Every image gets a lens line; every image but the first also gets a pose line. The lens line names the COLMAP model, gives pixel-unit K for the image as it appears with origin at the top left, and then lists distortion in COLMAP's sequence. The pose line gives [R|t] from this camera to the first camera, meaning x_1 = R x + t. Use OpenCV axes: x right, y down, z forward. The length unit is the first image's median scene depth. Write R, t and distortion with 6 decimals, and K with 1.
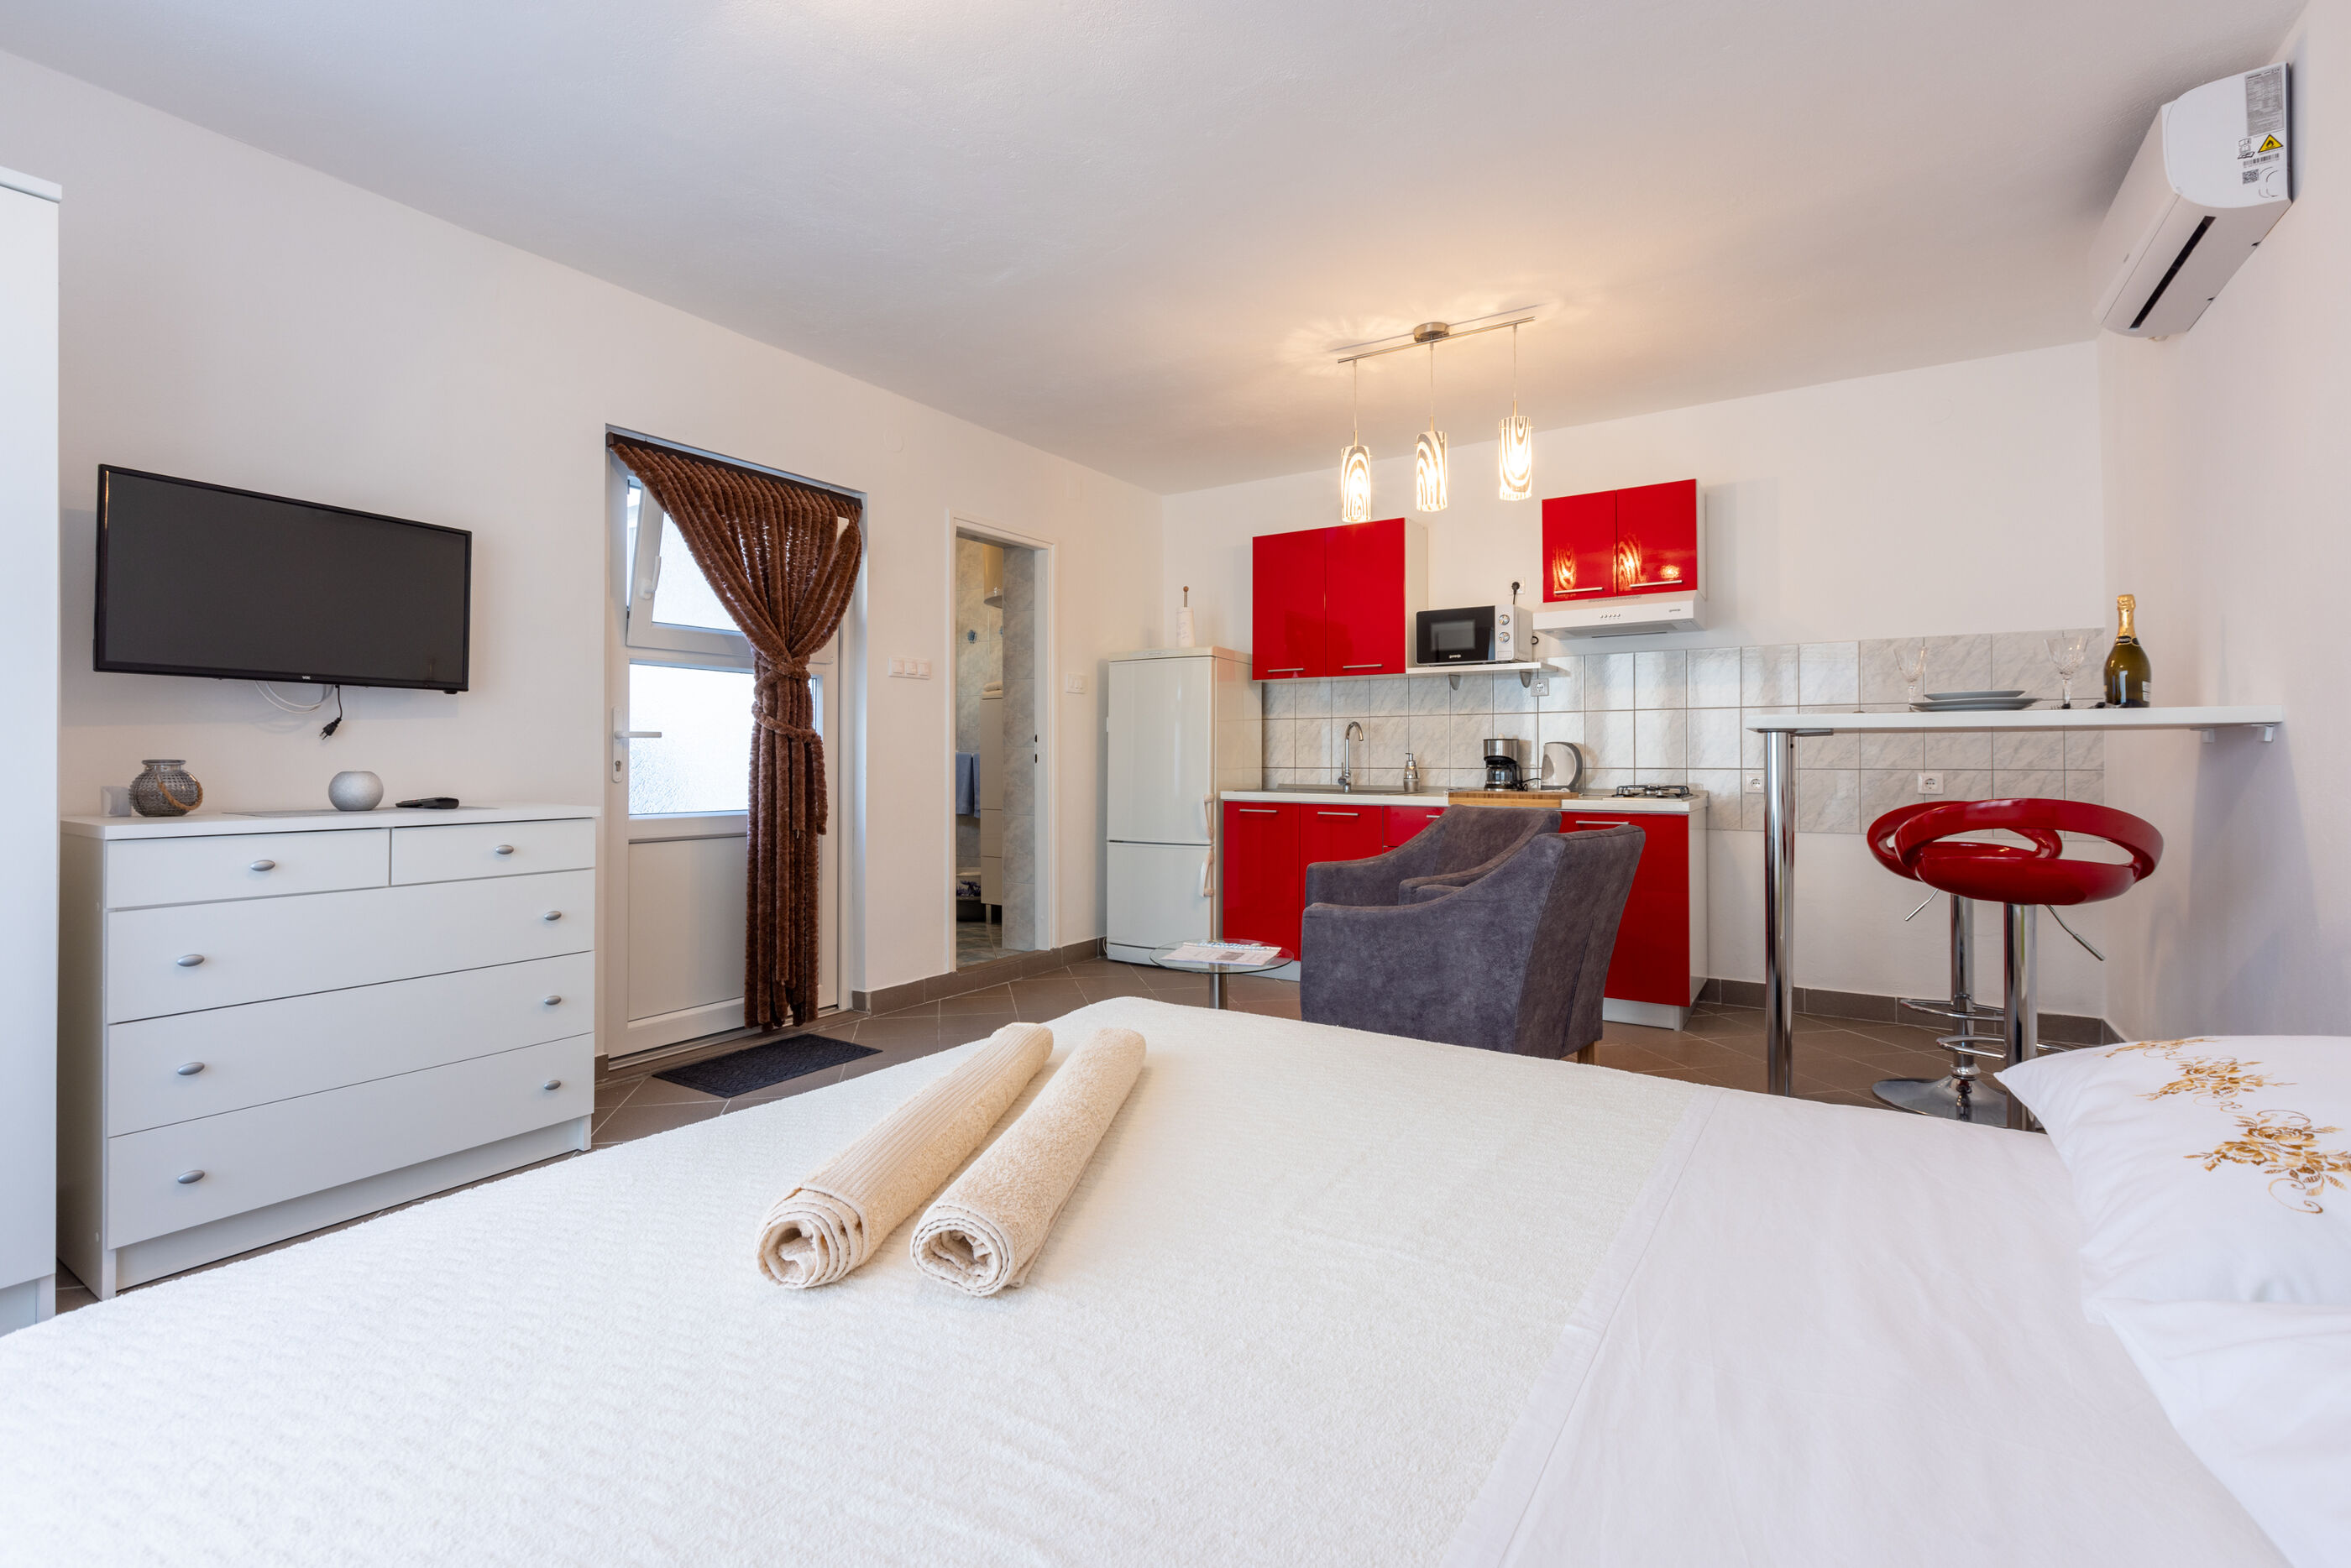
lens RADIAL K [[1081.3, 0, 1216.4], [0, 1081.3, 749.9], [0, 0, 1]] dist [0.013348, -0.003015]
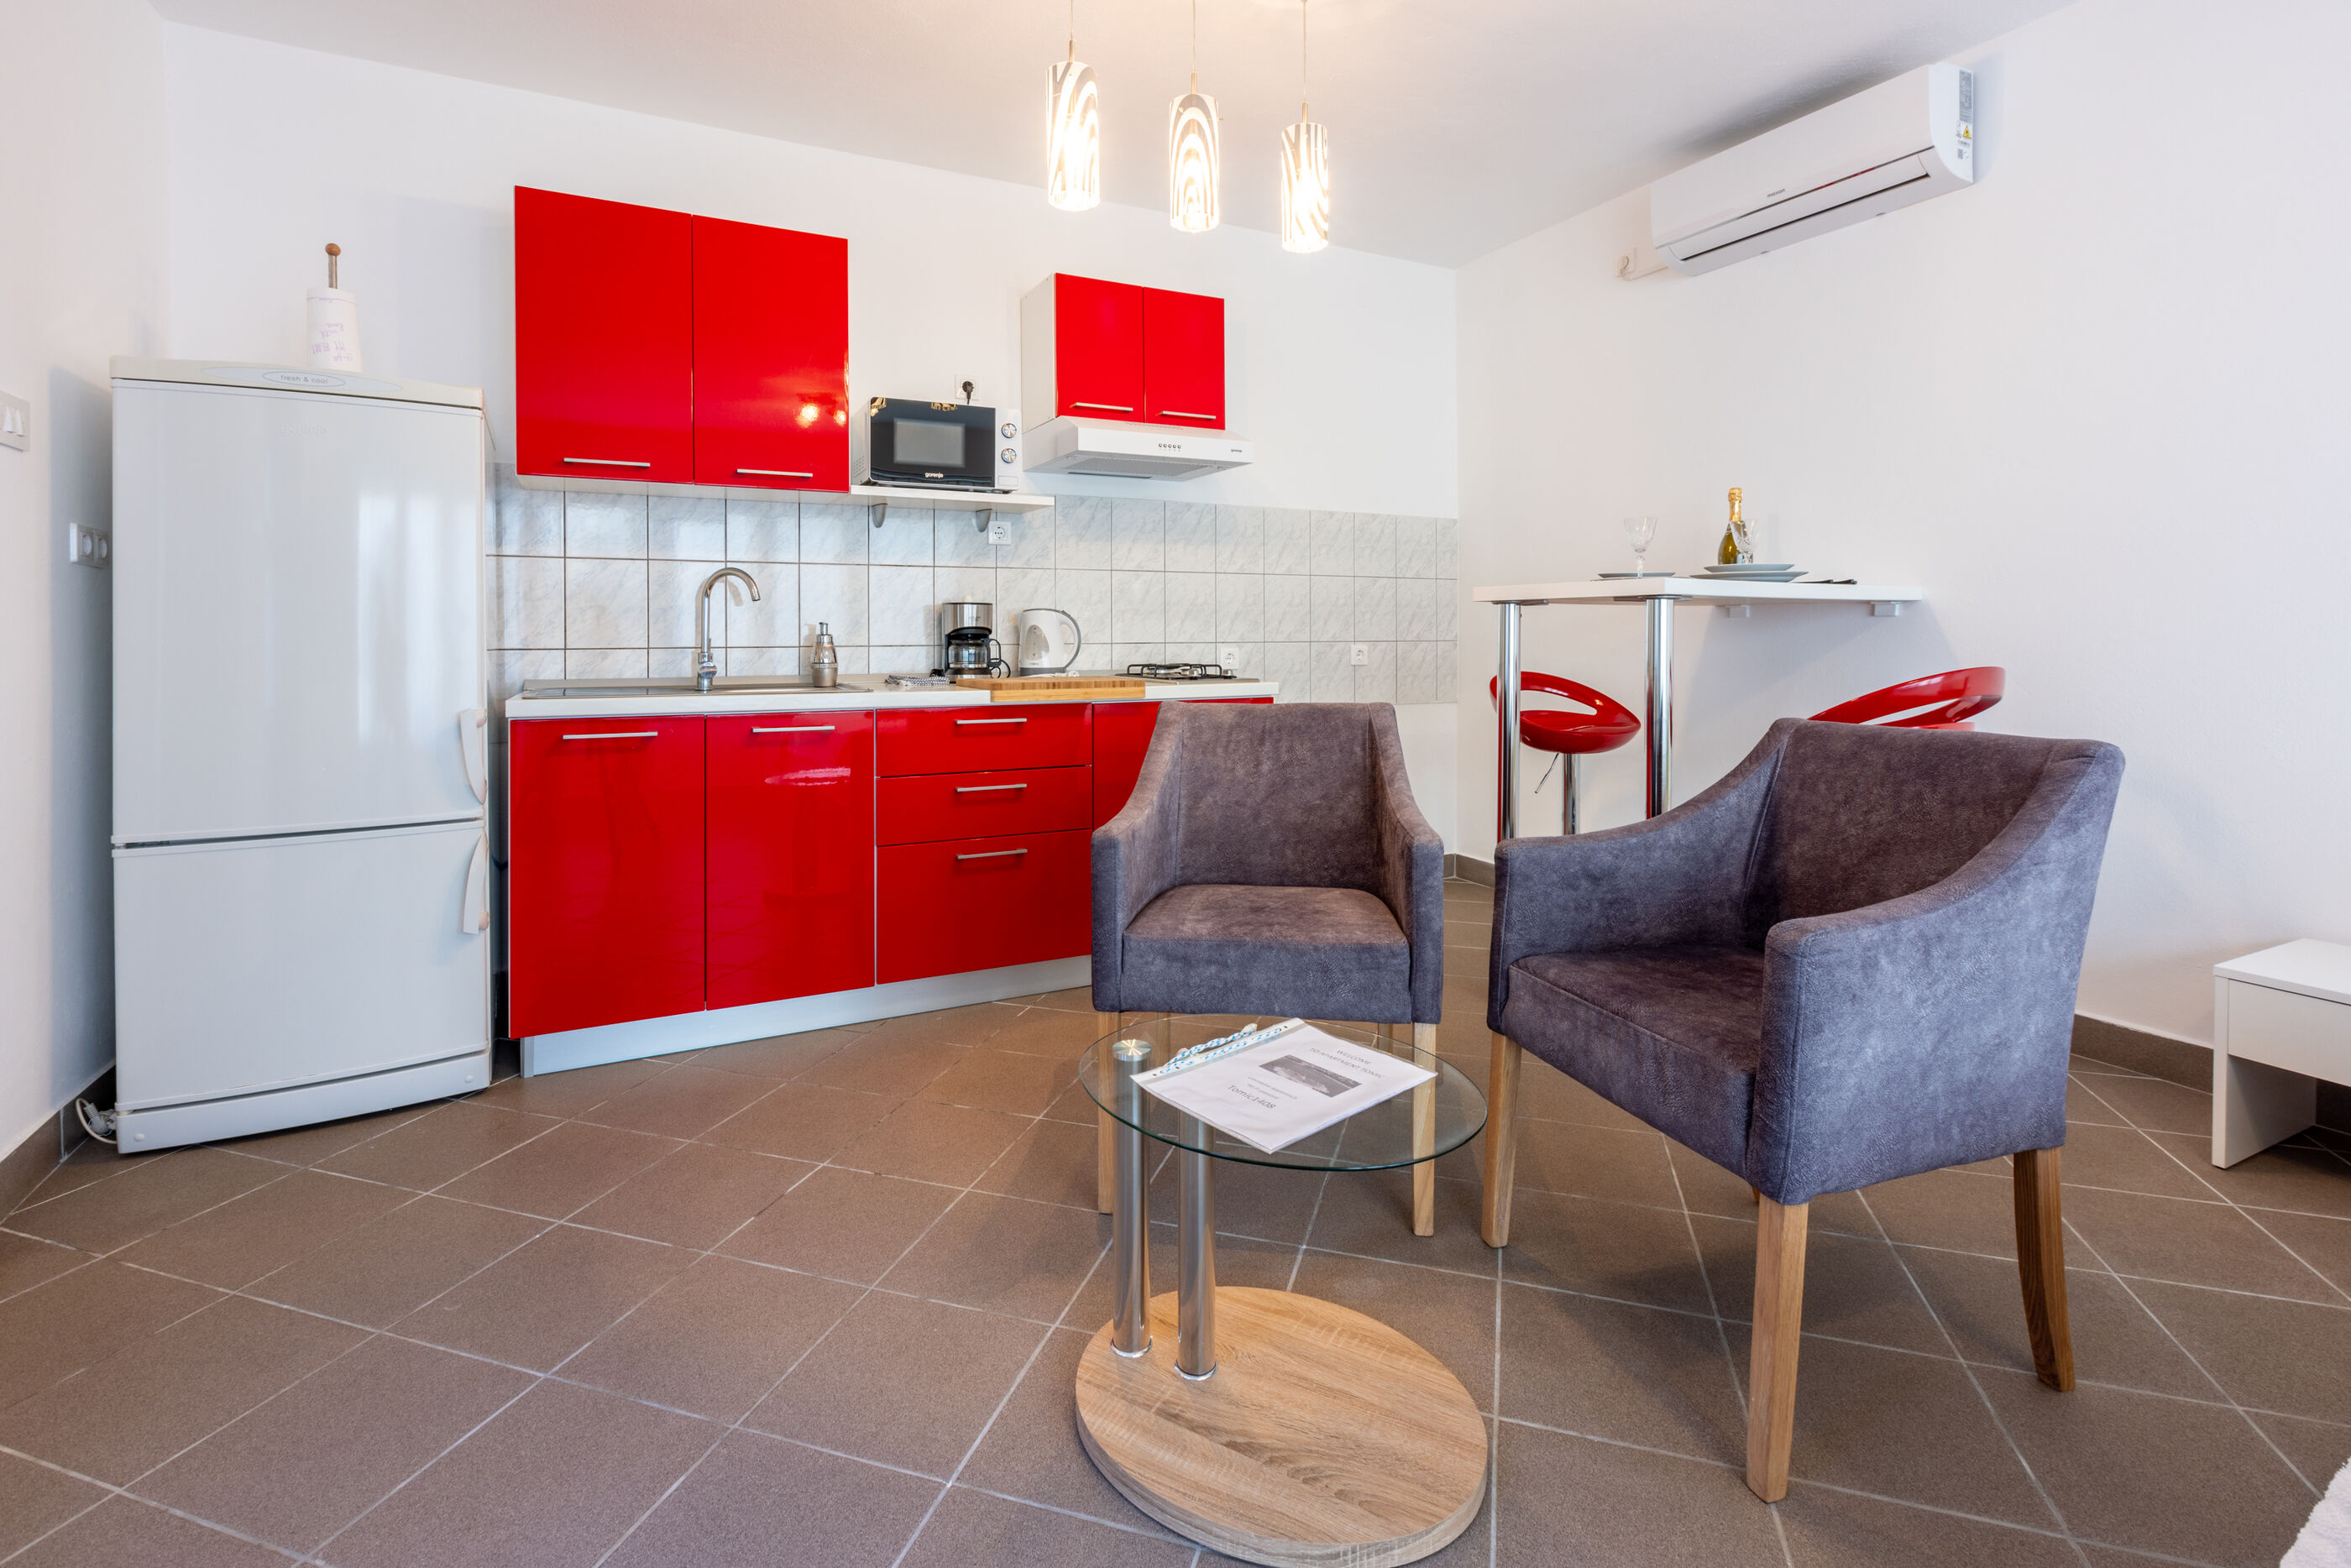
lens RADIAL K [[1081.3, 0, 1115.4], [0, 1081.3, 657.7], [0, 0, 1]] dist [0.013348, -0.003015]
pose [[0.552202, -0.017742, 0.833522, -0.276216], [-0.006554, 0.999650, 0.025621, 0.007007], [-0.833685, -0.019611, 0.551892, 0.559197]]
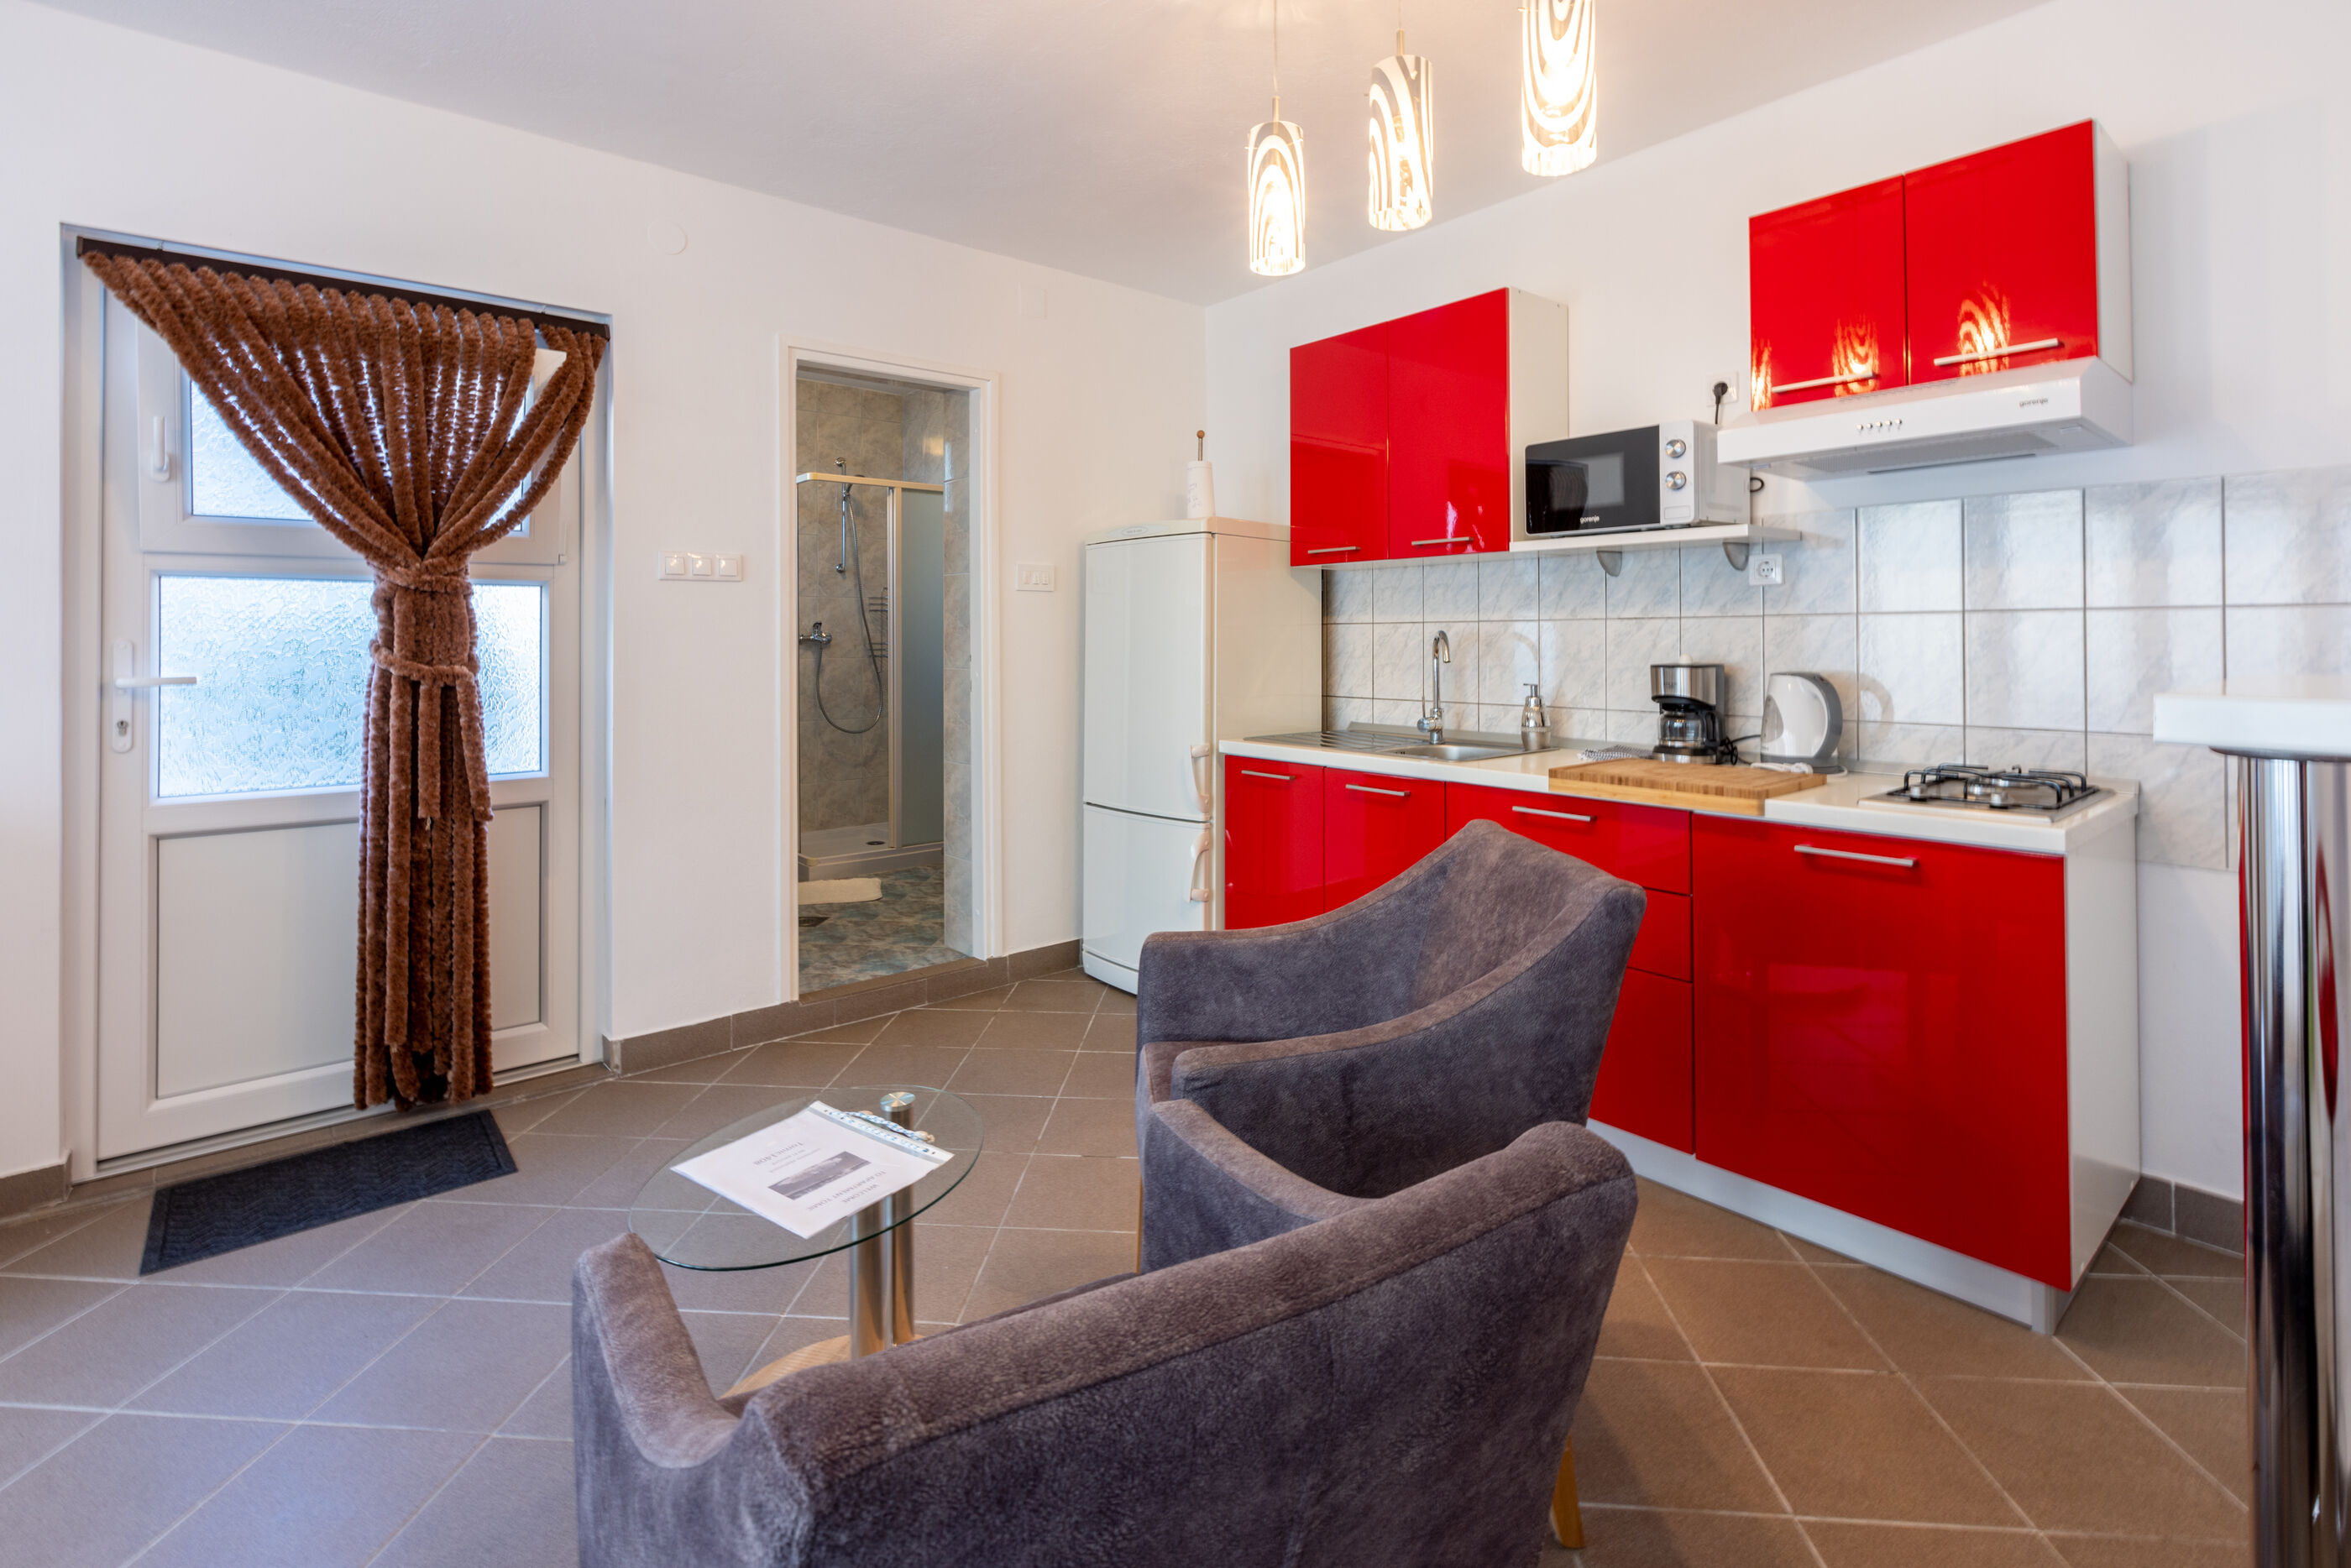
lens RADIAL K [[1081.3, 0, 1191.2], [0, 1081.3, 628.6], [0, 0, 1]] dist [0.013348, -0.003015]
pose [[0.944271, -0.004145, -0.329143, 0.216694], [0.005553, 0.999979, 0.003338, -0.033318], [0.329122, -0.004980, 0.944274, 0.407932]]
